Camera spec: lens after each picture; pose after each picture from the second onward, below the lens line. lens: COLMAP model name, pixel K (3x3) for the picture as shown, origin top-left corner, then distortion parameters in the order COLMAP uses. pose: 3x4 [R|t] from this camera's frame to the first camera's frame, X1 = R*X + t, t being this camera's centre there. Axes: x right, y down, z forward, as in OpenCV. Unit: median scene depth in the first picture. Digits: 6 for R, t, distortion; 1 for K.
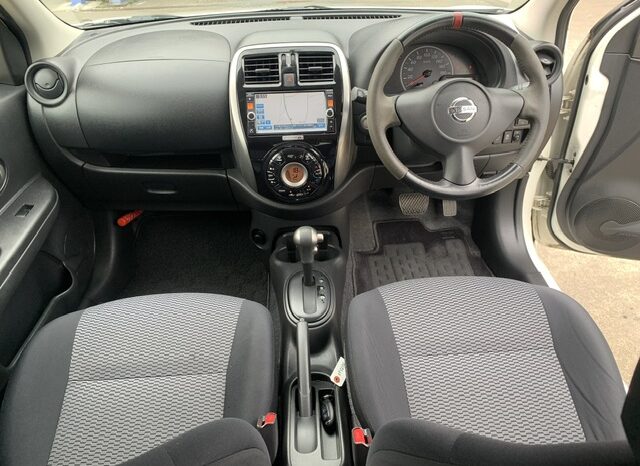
lens RADIAL K [[461.8, 0, 336.5], [0, 461.8, 216.3], [0, 0, 1]] dist [-0.003183, -0.003120]
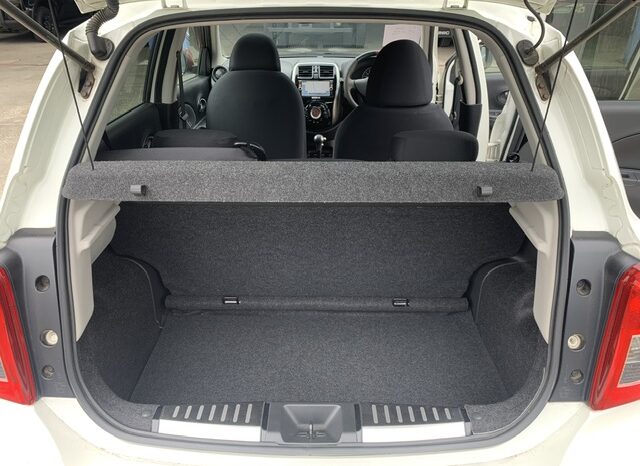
lens RADIAL K [[494.4, 0, 320.0], [0, 494.4, 233.0], [0, 0, 1]] dist [0.011505, -0.004371]
pose [[0.997680, 0.047652, -0.048621, 0.085622], [-0.053244, 0.991214, -0.121075, 0.808815], [0.042424, 0.123382, 0.991452, -1.452218]]
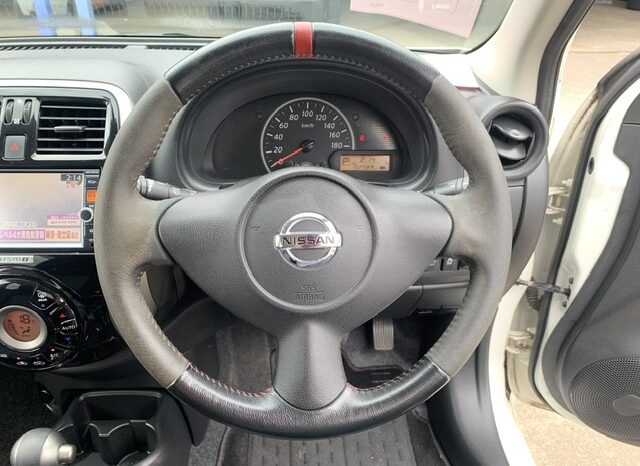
lens RADIAL K [[494.4, 0, 320.0], [0, 494.4, 233.0], [0, 0, 1]] dist [0.011505, -0.004371]
pose [[0.998892, 0.047021, -0.001963, 0.219579], [-0.047016, 0.995183, -0.086020, -0.152529], [-0.002091, 0.086017, 0.996291, 0.409310]]
